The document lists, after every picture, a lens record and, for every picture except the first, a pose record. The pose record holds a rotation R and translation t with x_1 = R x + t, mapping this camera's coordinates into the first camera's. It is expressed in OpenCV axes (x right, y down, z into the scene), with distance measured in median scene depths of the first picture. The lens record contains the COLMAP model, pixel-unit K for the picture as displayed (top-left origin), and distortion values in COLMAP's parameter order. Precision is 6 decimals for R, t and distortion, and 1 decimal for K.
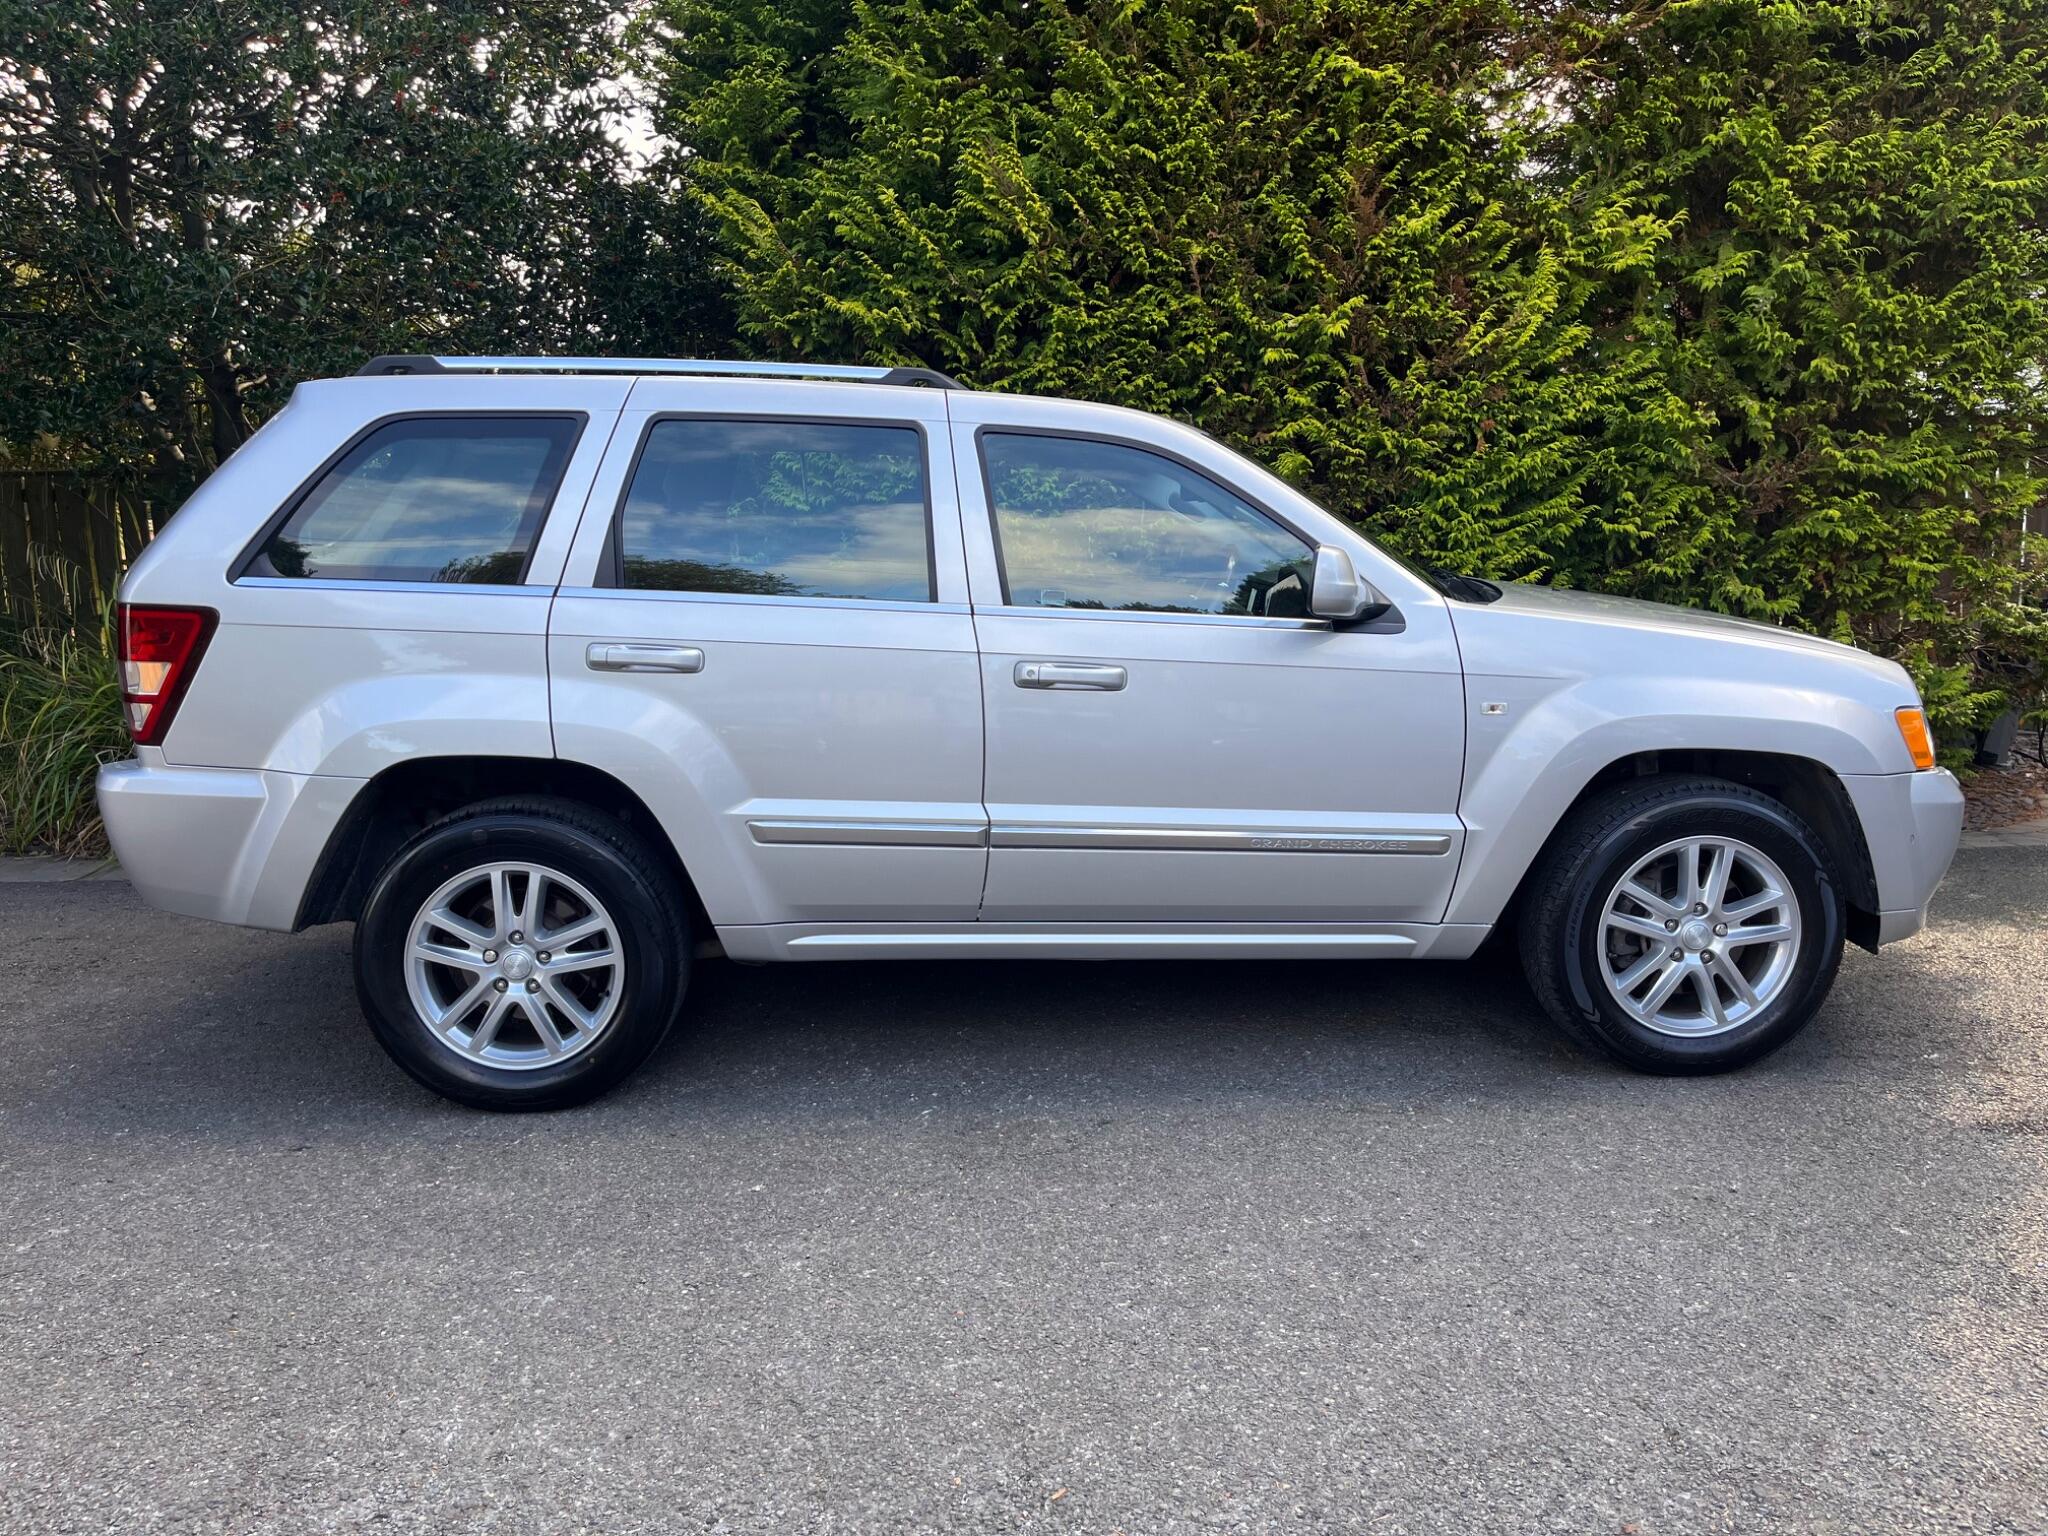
lens RADIAL K [[1534.1, 0, 1033.7], [0, 1534.1, 761.7], [0, 0, 1]] dist [0.046921, -0.062271]
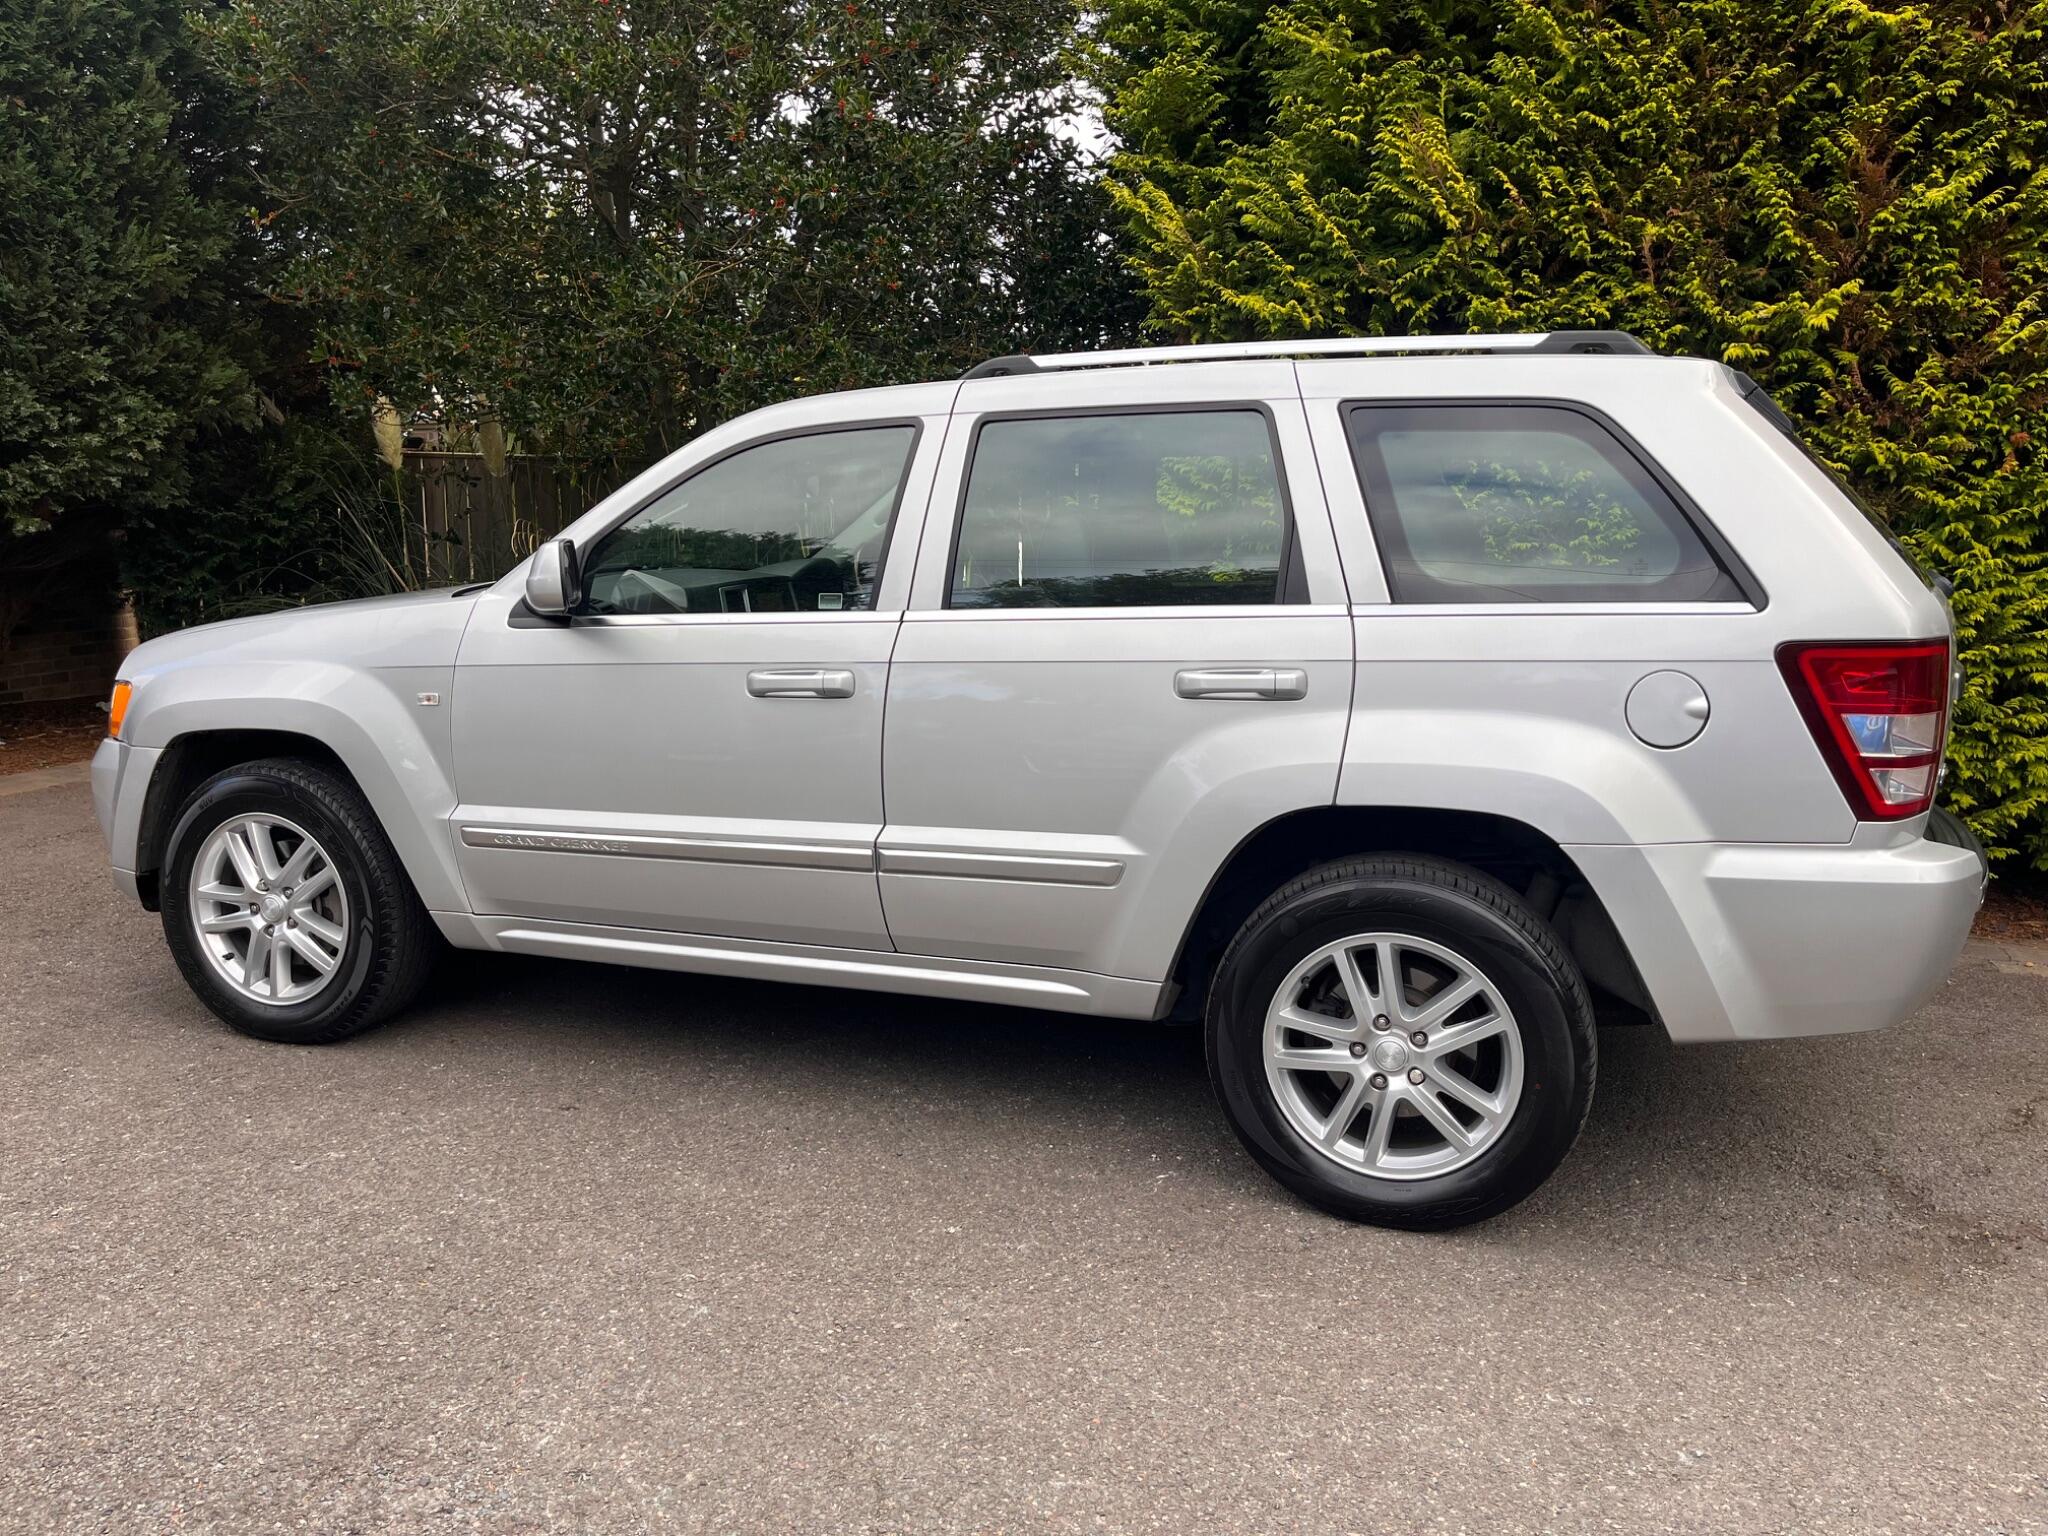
lens RADIAL K [[1526.4, 0, 1033.7], [0, 1526.4, 763.6], [0, 0, 1]] dist [0.080527, -0.113998]
pose [[0.943881, 0.086852, -0.318663, 0.080975], [-0.087078, 0.996109, 0.013566, -0.014054], [0.318601, 0.014944, 0.947771, 0.067007]]
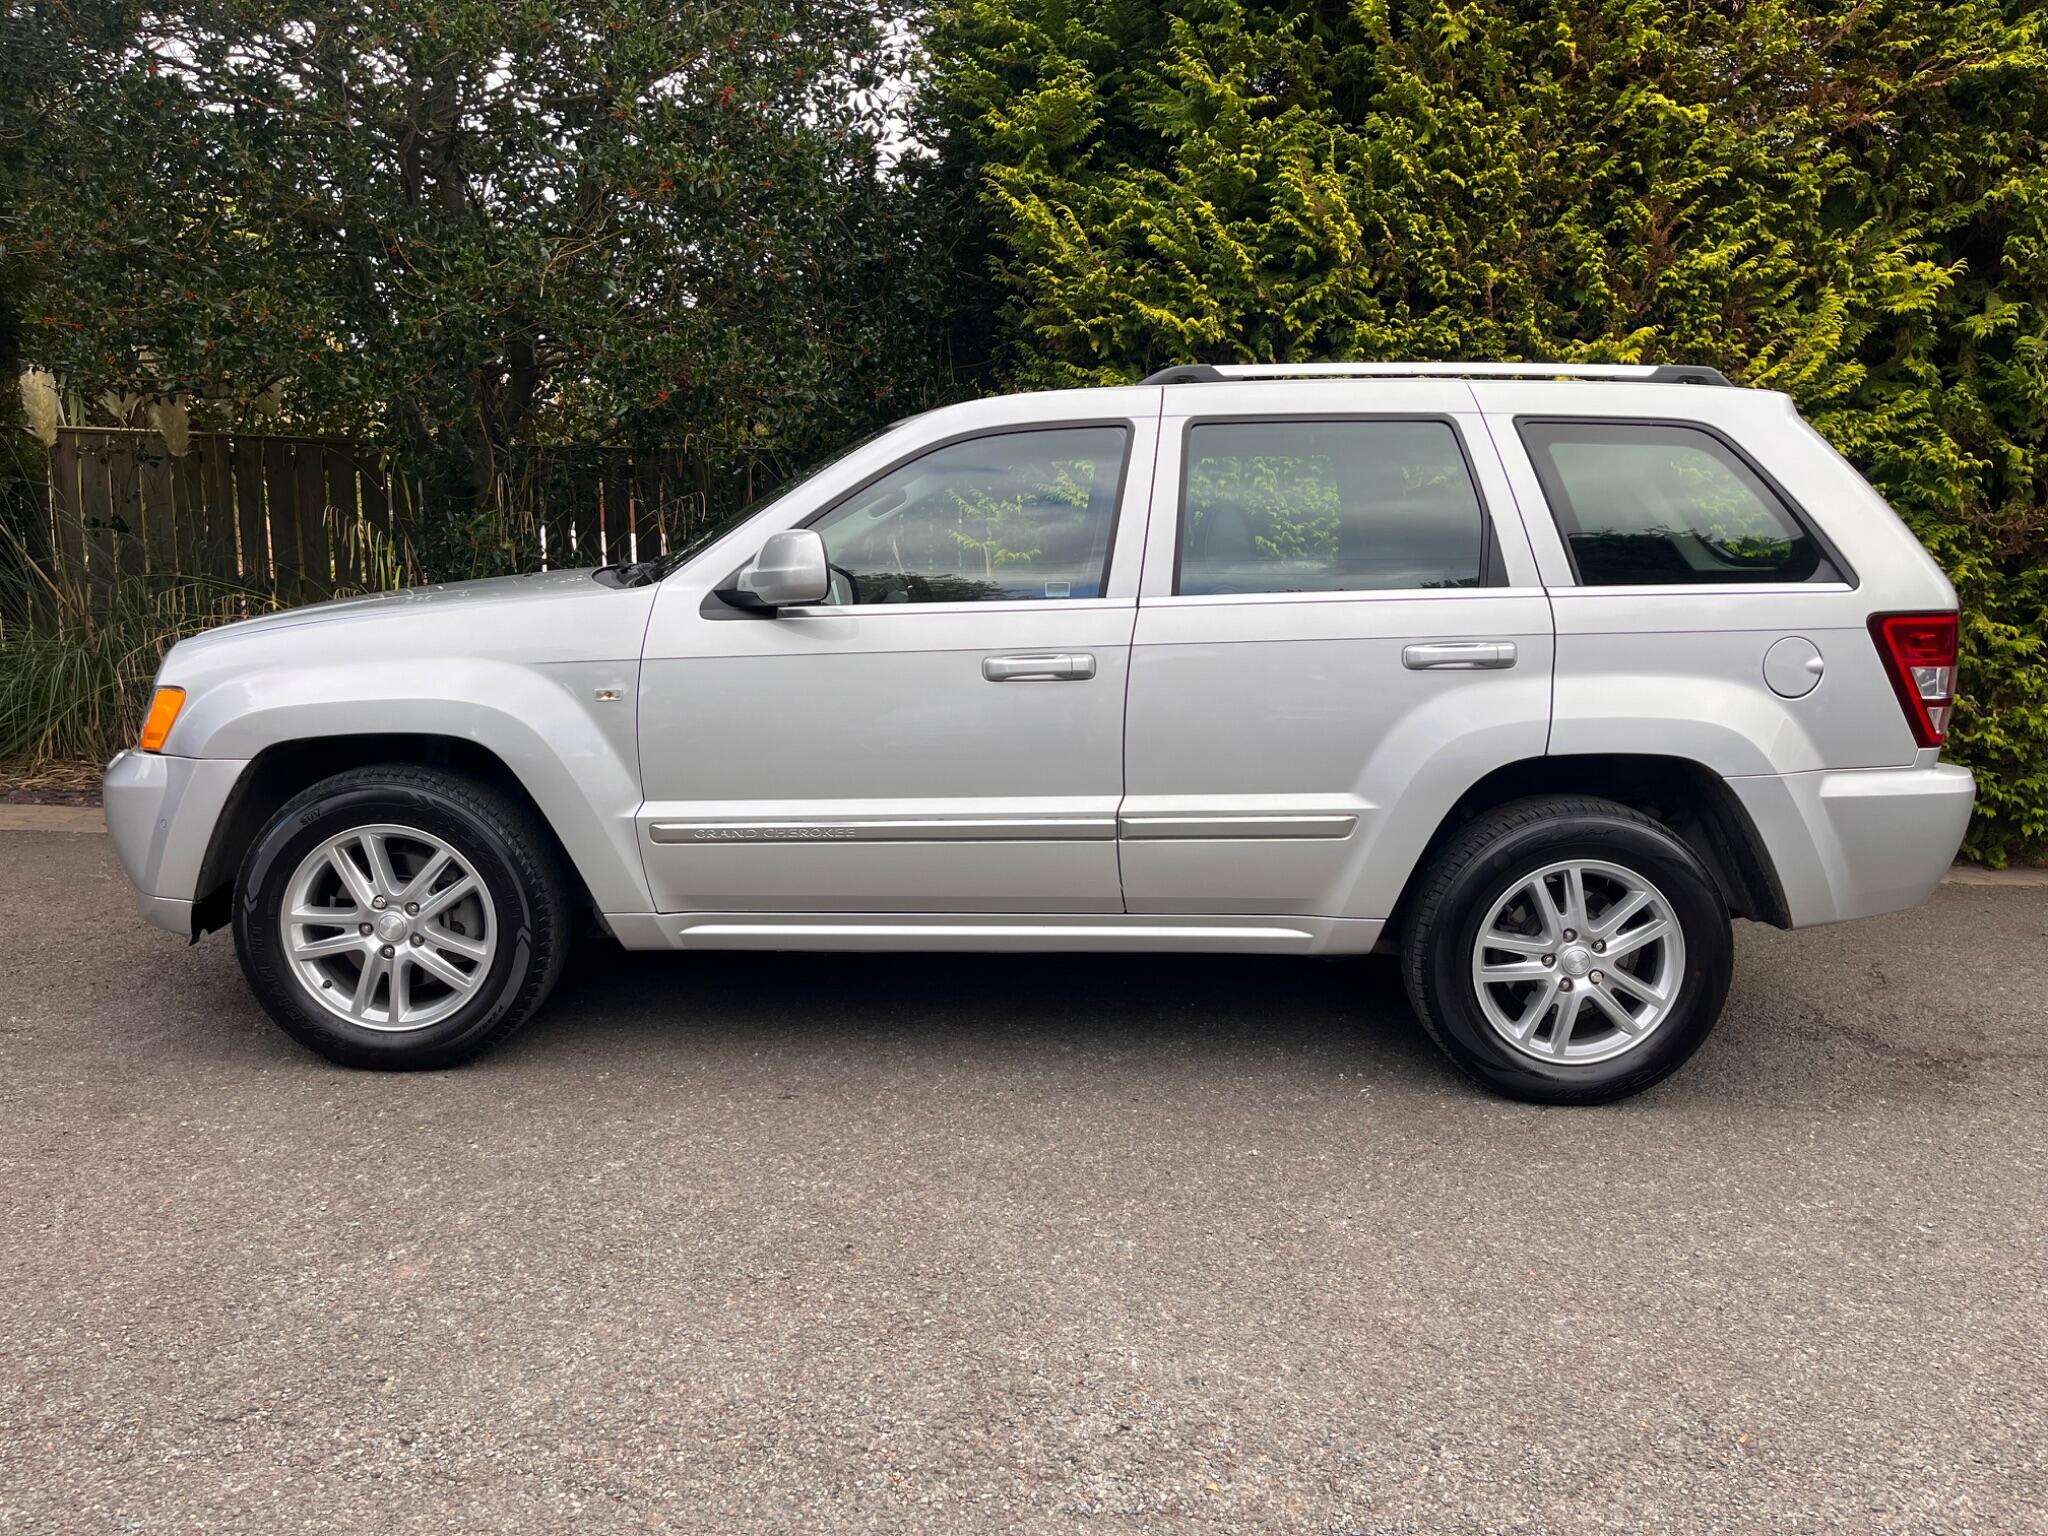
lens RADIAL K [[1526.4, 0, 1033.7], [0, 1526.4, 763.6], [0, 0, 1]] dist [0.080527, -0.113998]
pose [[0.998962, 0.043785, 0.012541, -0.200474], [-0.043731, 0.999033, -0.004555, 0.013209], [-0.012728, 0.004001, 0.999911, -0.026729]]
